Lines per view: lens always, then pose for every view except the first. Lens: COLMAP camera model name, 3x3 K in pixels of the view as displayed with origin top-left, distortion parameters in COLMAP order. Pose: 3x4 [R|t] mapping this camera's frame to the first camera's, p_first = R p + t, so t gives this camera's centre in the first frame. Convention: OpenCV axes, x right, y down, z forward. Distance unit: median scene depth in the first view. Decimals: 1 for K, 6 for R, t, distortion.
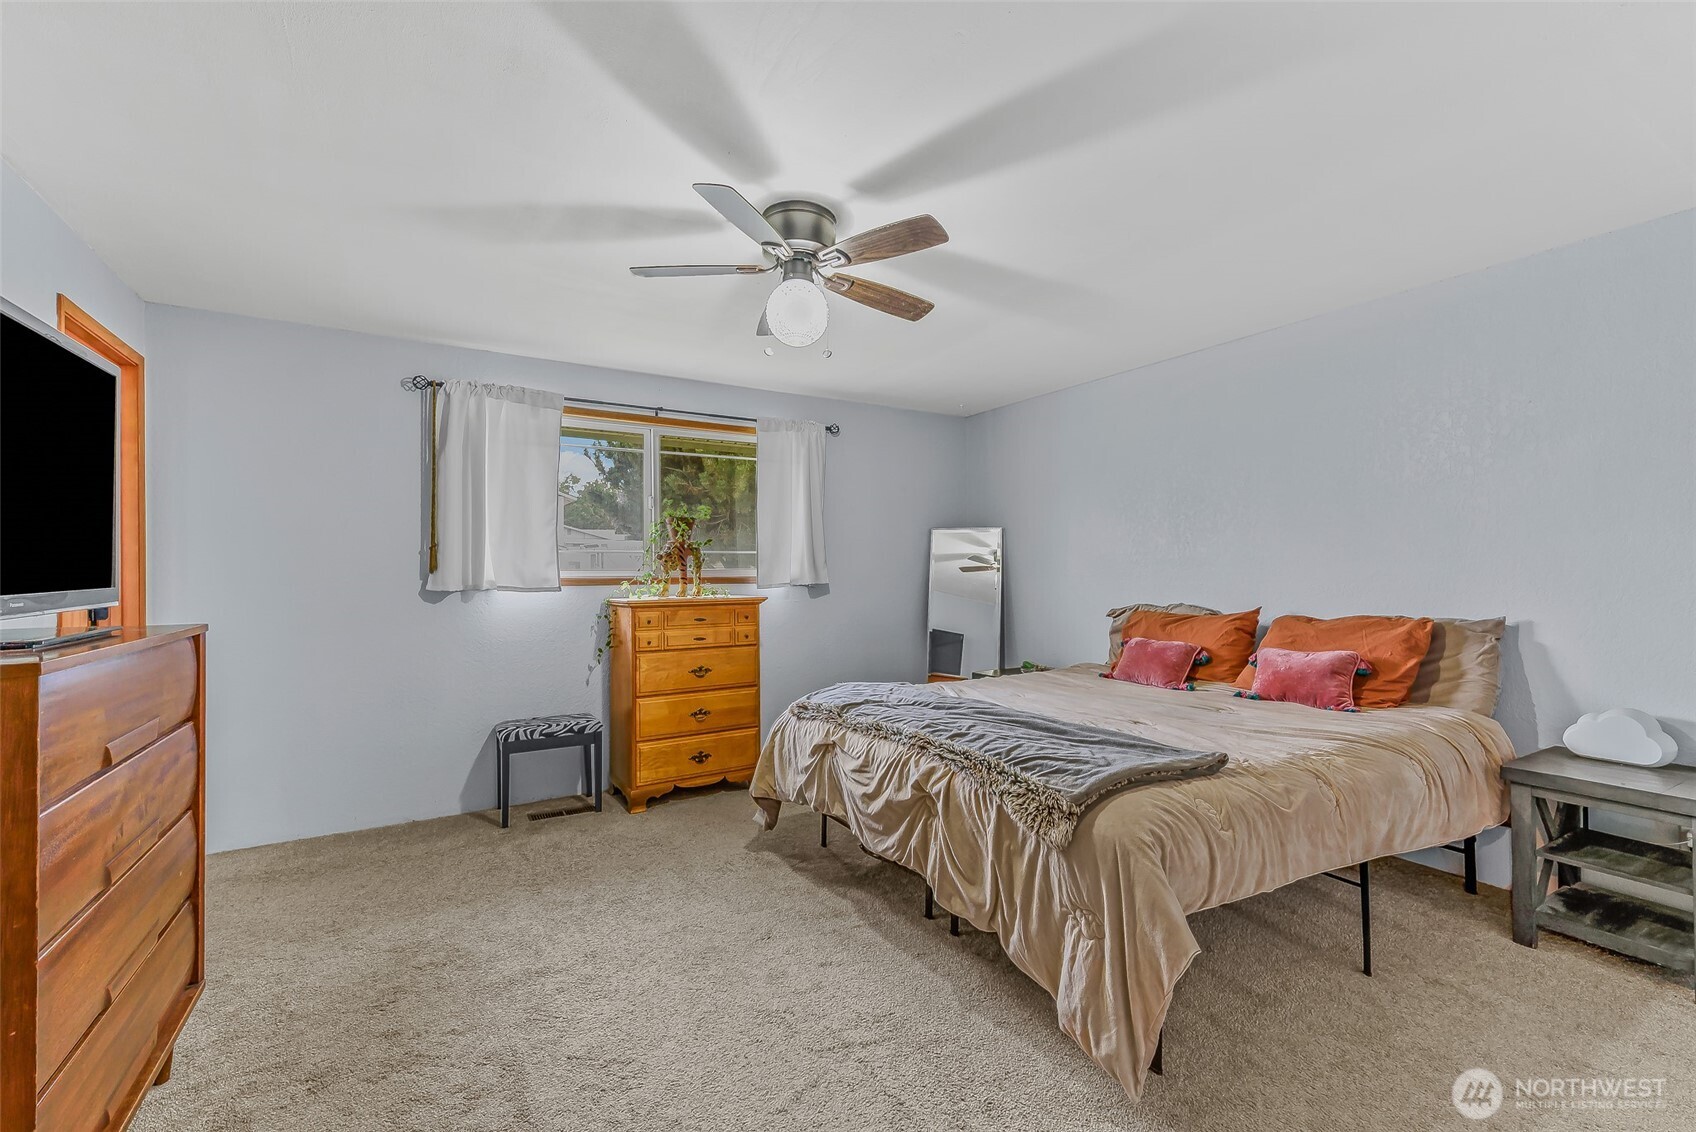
lens RADIAL K [[724.7, 0, 850.0], [0, 724.7, 577.5], [0, 0, 1]] dist [0.008250, -0.000163]
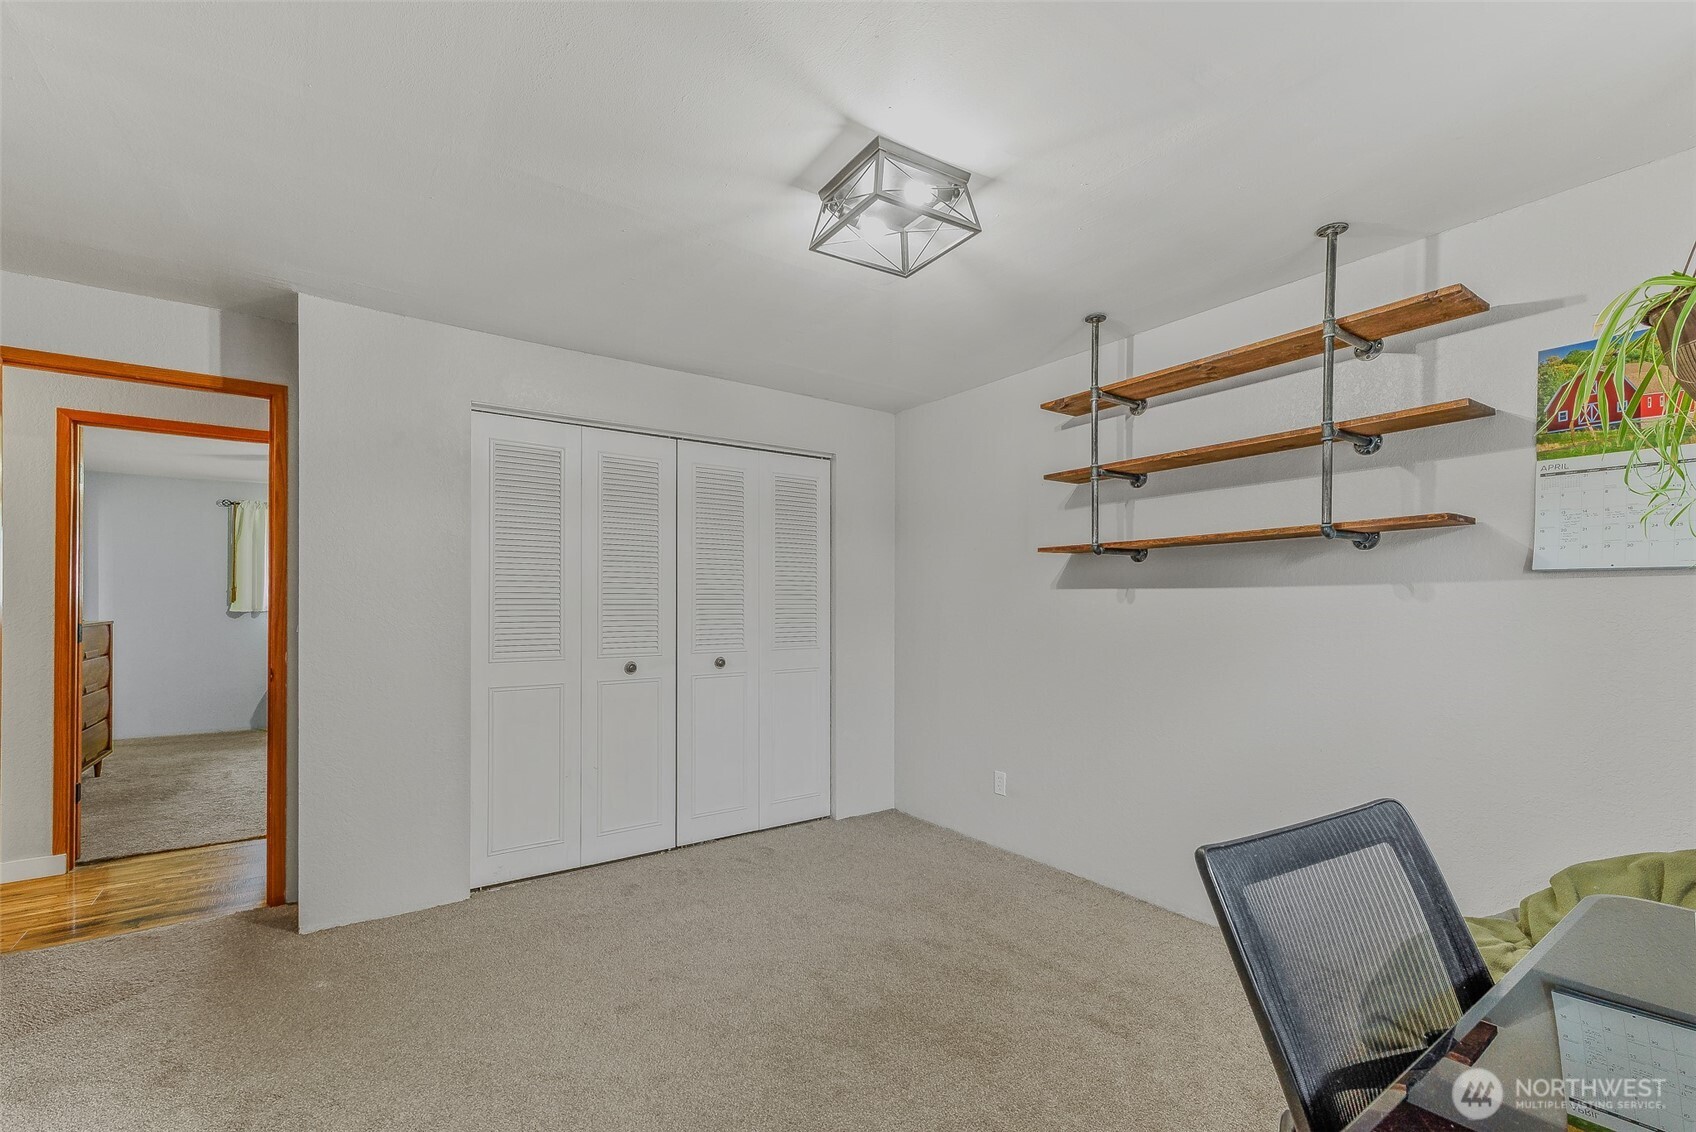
lens RADIAL K [[730.8, 0, 846.4], [0, 730.8, 611.0], [0, 0, 1]] dist [0.012003, 0.000105]
pose [[0.996486, 0.006908, 0.083474, 0.874212], [-0.007184, 0.999970, 0.003010, -0.000476], [-0.083451, -0.003599, 0.996505, -1.071120]]
